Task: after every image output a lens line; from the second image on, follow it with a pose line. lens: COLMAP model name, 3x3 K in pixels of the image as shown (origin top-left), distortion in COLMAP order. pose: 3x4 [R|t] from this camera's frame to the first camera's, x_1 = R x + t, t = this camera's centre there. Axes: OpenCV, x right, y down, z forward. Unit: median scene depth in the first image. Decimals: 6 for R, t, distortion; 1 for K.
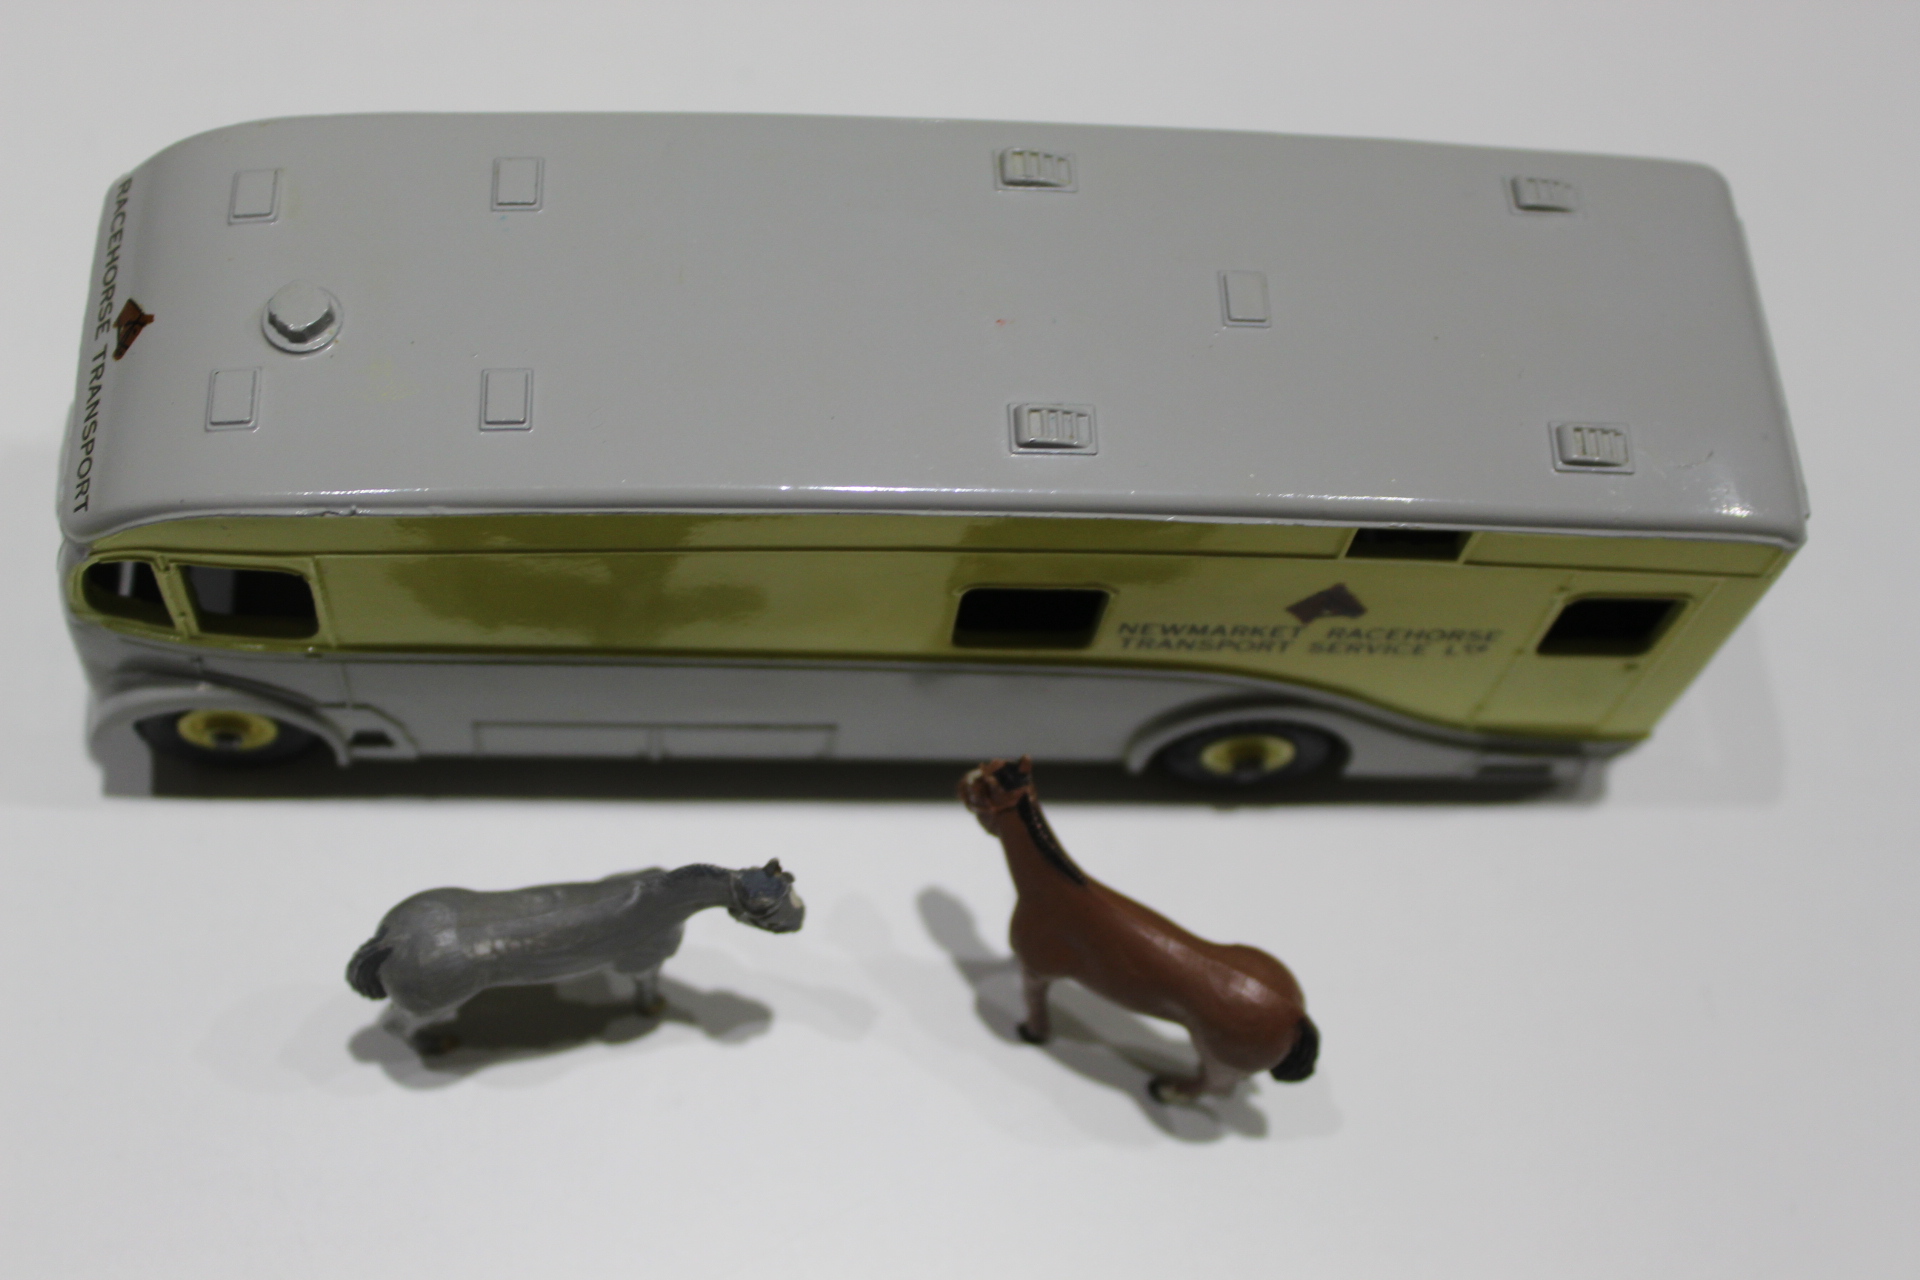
lens RADIAL K [[2395.2, 0, 960.0], [0, 2395.2, 640.0], [0, 0, 1]] dist [-0.079942, -0.008149]
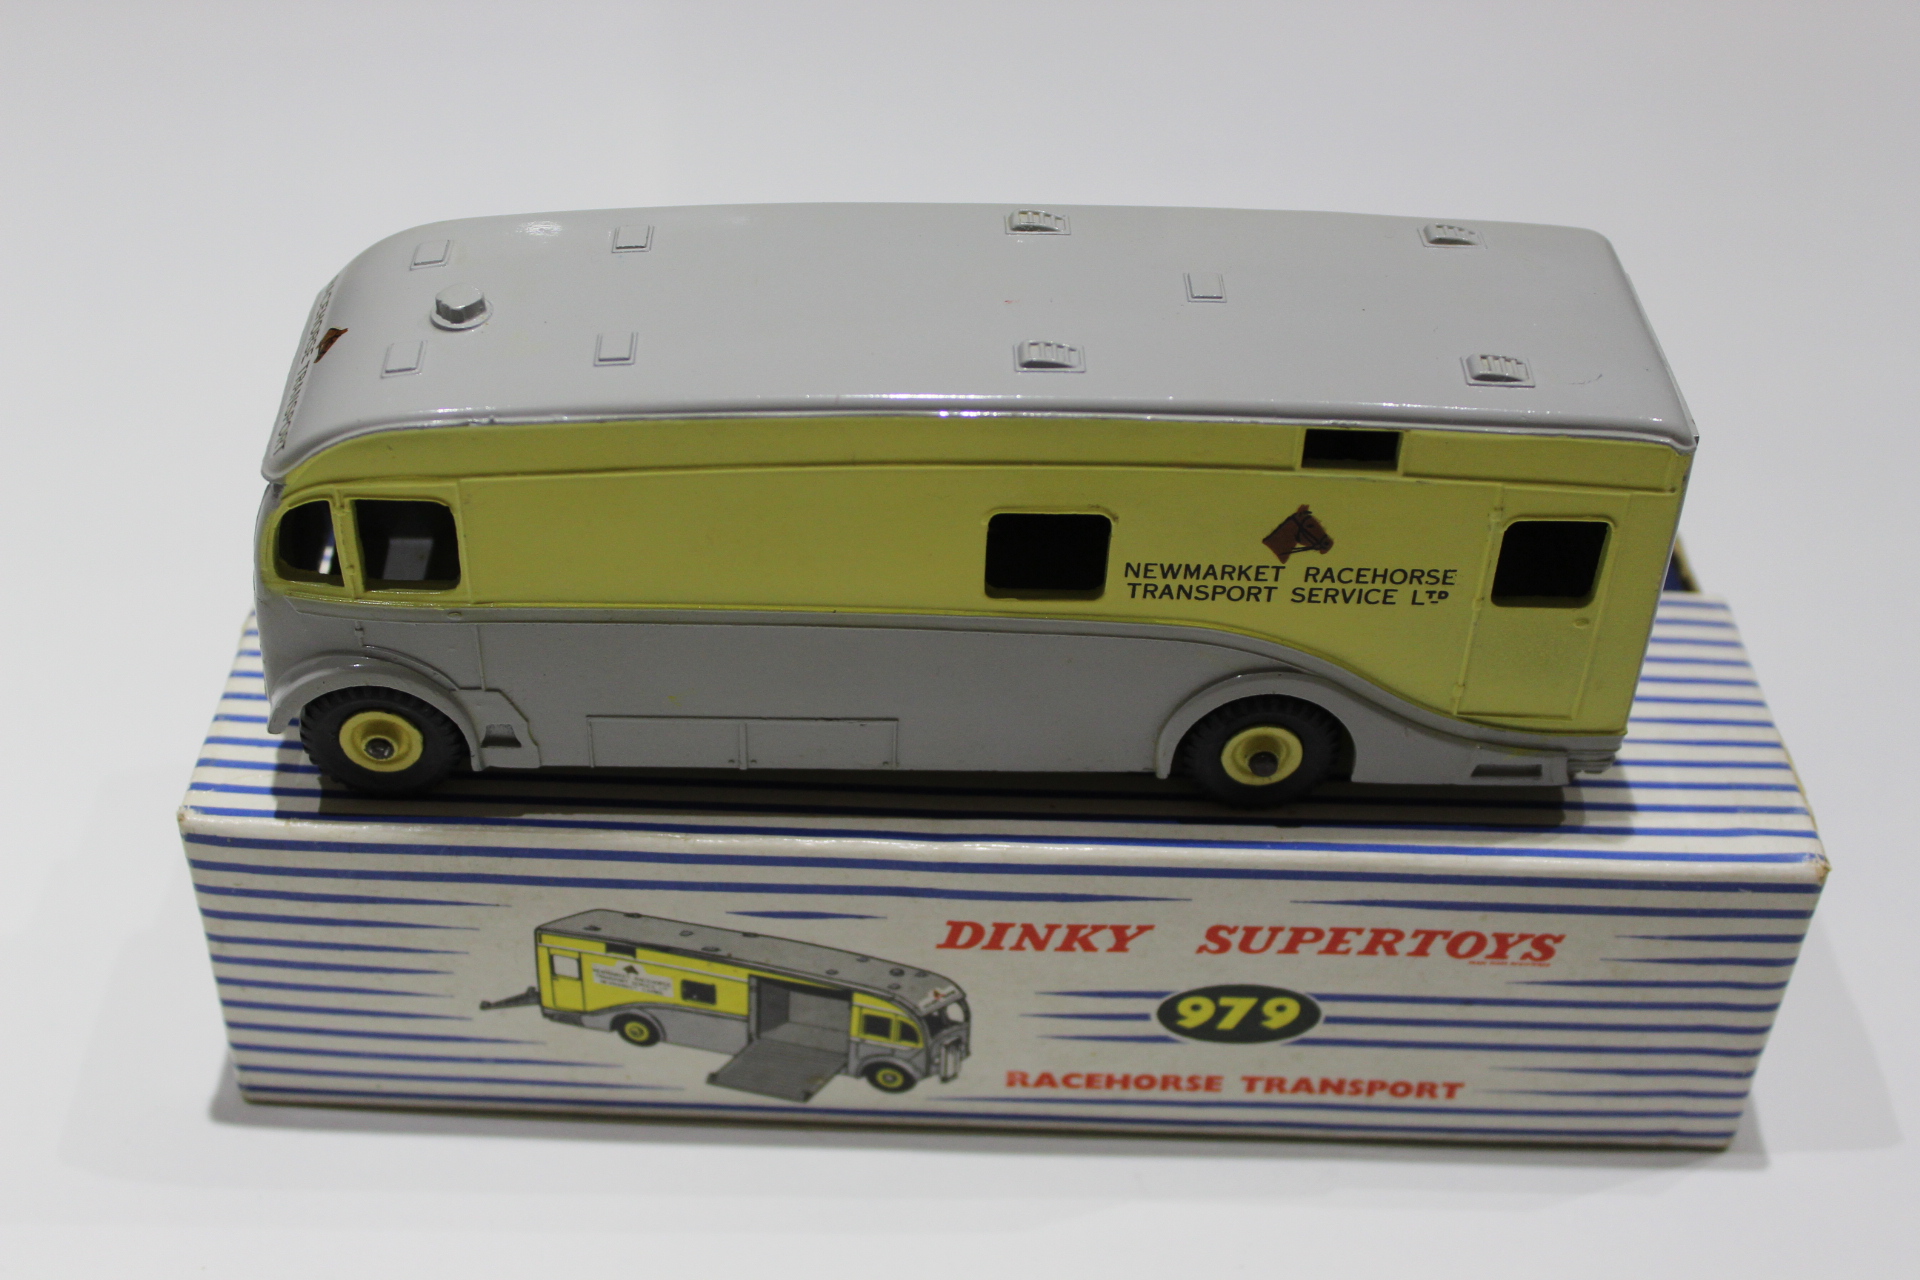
lens RADIAL K [[2395.2, 0, 960.0], [0, 2395.2, 640.0], [0, 0, 1]] dist [-0.079942, -0.008149]
pose [[0.996454, -0.050296, -0.067458, 0.059151], [0.020070, 0.920619, -0.389946, 0.455467], [0.081716, 0.387210, 0.918363, -0.077689]]
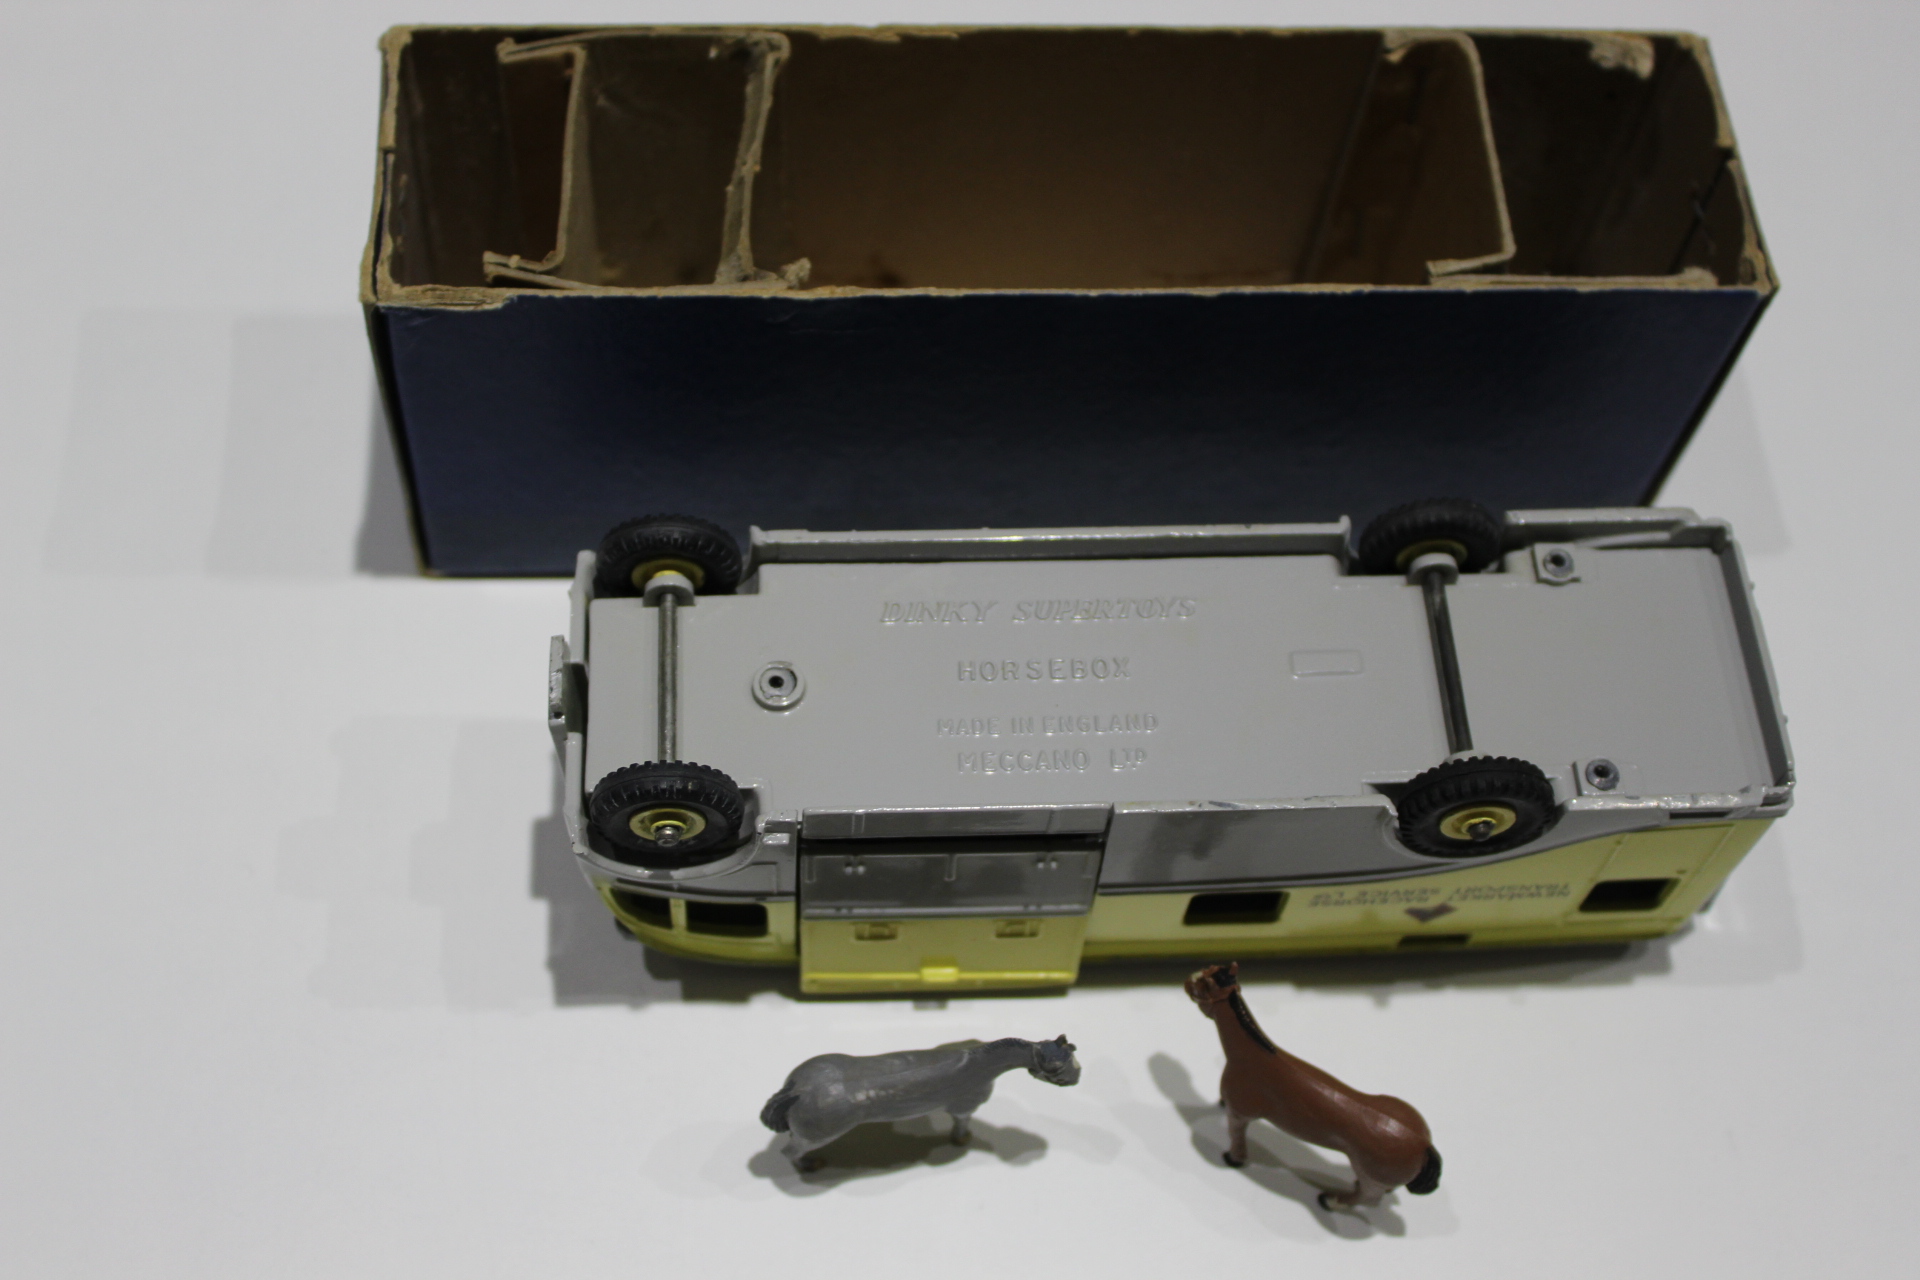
lens RADIAL K [[2395.2, 0, 960.0], [0, 2395.2, 640.0], [0, 0, 1]] dist [-0.079942, -0.008149]
pose [[0.998462, -0.003764, -0.055314, -0.057658], [0.000352, 0.998104, -0.061554, -0.057978], [0.055441, 0.061440, 0.996570, -0.460098]]
